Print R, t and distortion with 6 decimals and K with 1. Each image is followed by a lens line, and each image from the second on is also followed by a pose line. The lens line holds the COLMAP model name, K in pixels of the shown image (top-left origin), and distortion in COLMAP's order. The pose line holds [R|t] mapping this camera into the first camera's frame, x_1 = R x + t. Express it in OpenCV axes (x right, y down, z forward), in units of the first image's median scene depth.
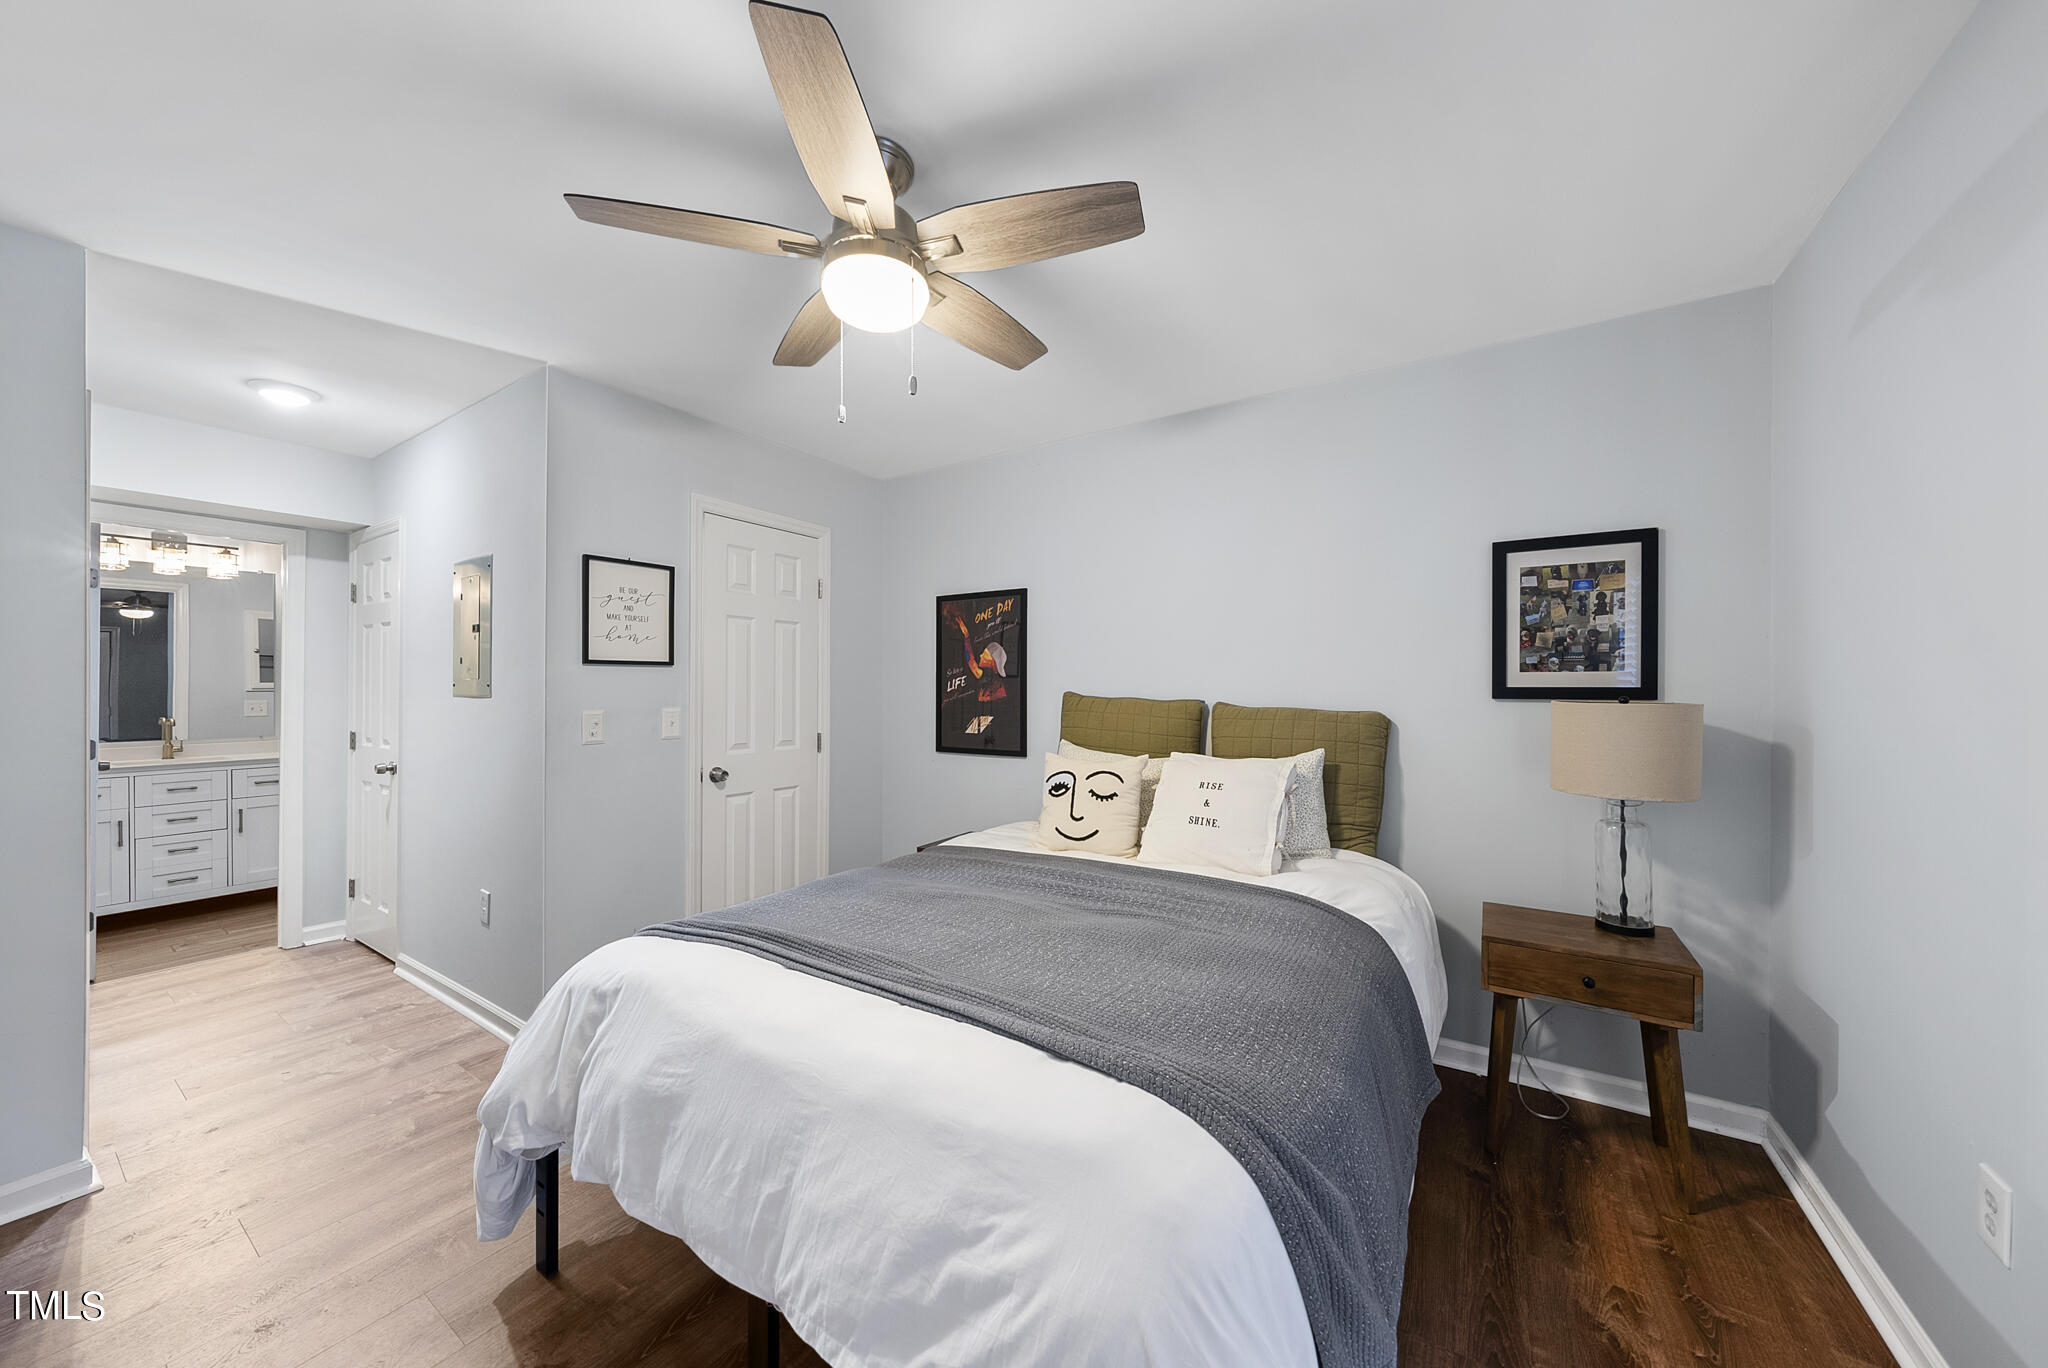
lens RADIAL K [[720.9, 0, 1035.7], [0, 720.9, 683.9], [0, 0, 1]] dist [0.000673, -0.000715]
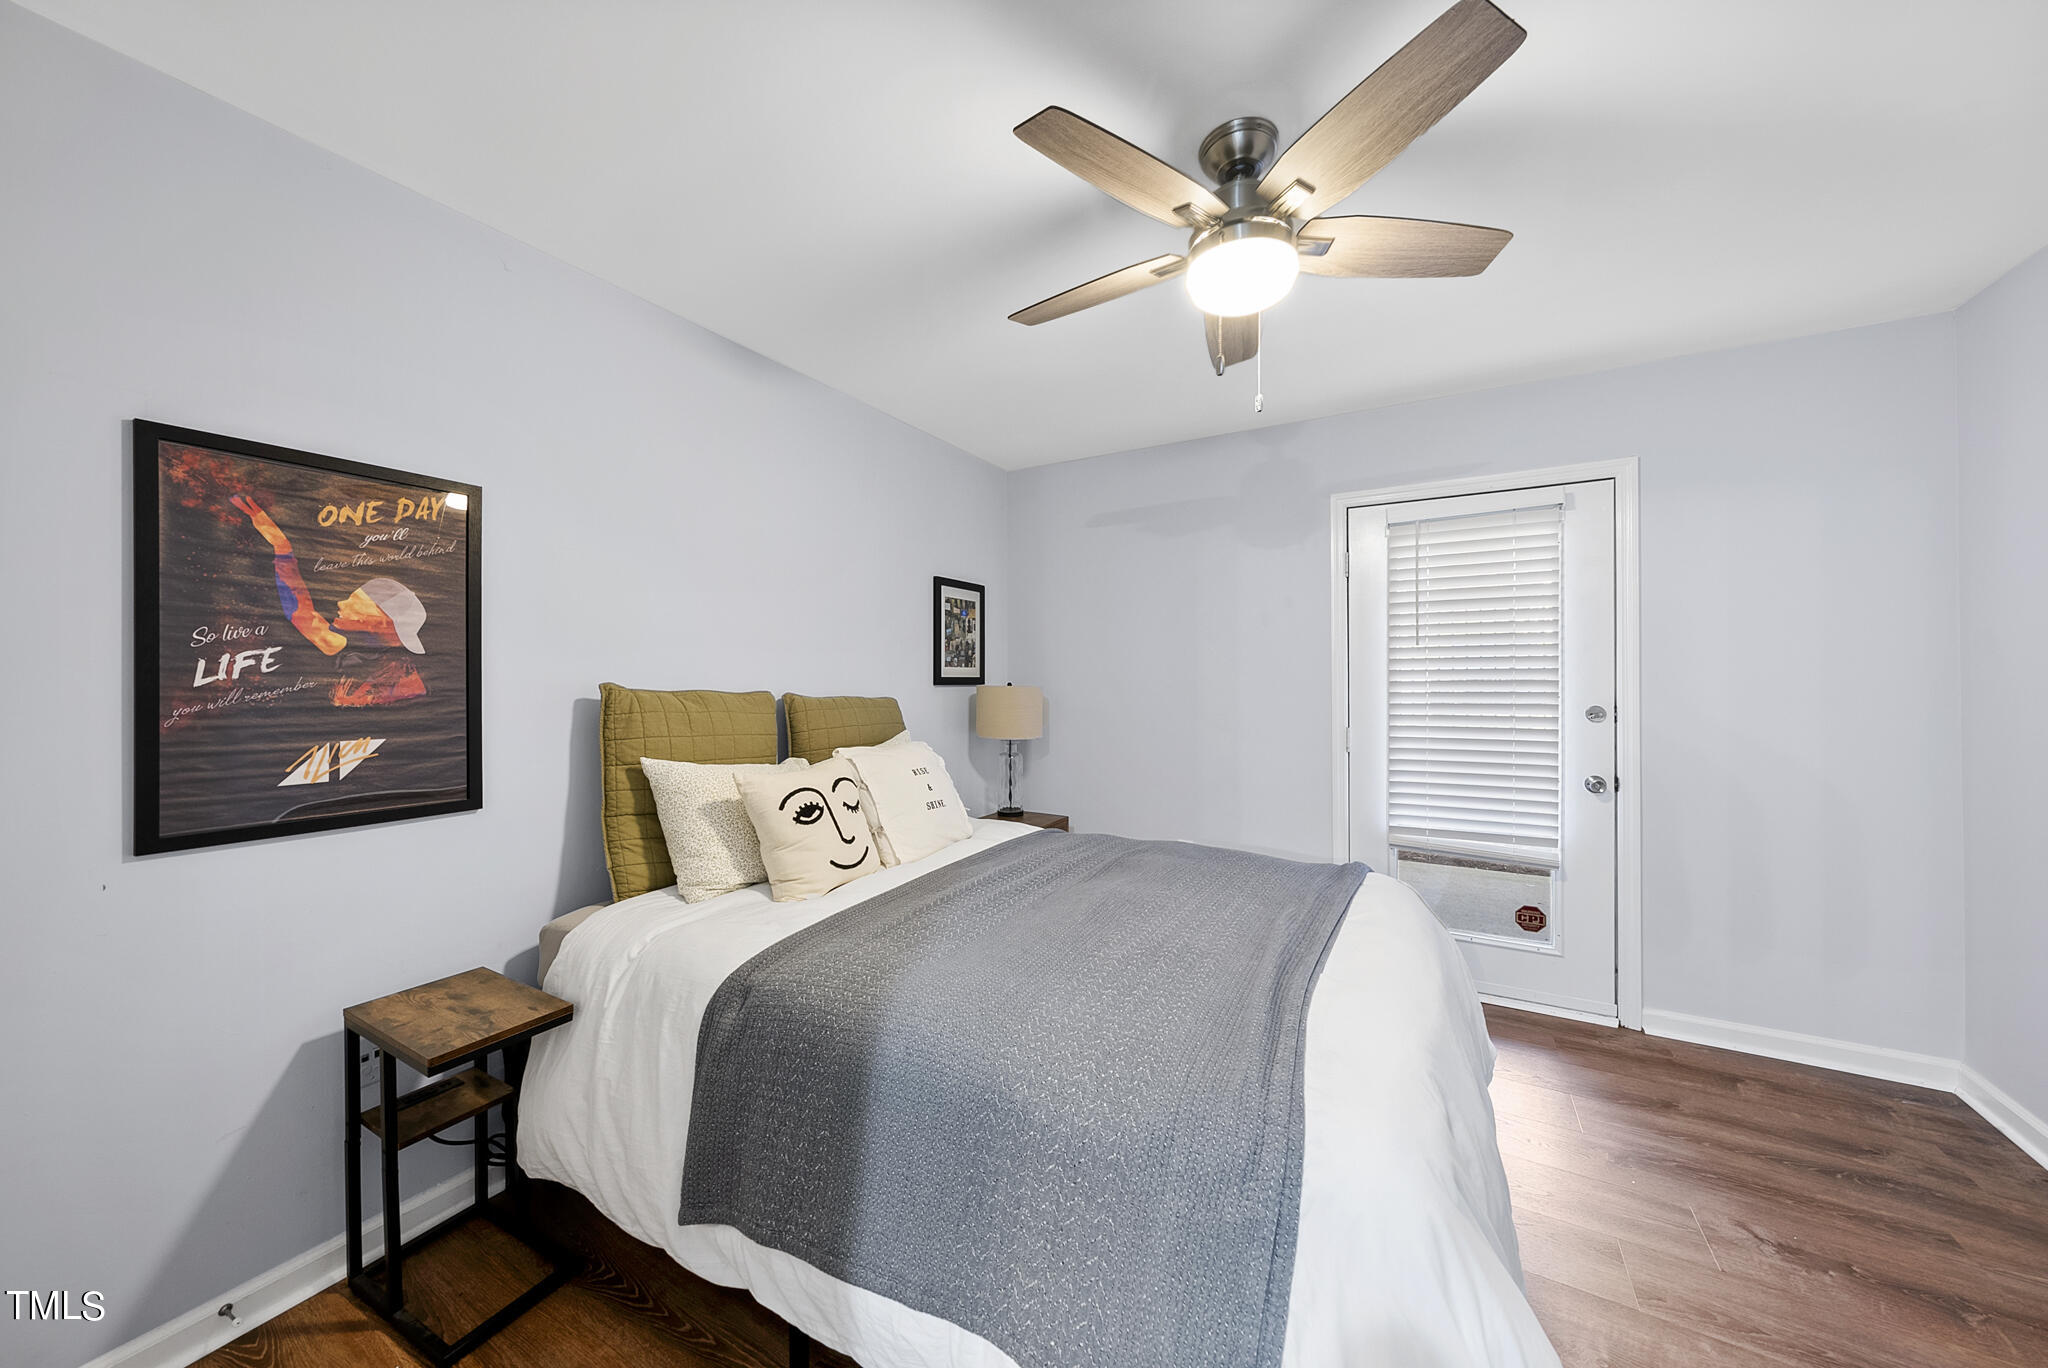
lens RADIAL K [[701.9, 0, 1015.5], [0, 701.9, 679.9], [0, 0, 1]] dist [-0.000546, -0.000048]
pose [[-0.028396, -0.001189, 0.999596, -0.571995], [-0.005051, 0.999987, 0.001046, 0.006088], [-0.999584, -0.005020, -0.028402, 0.664029]]
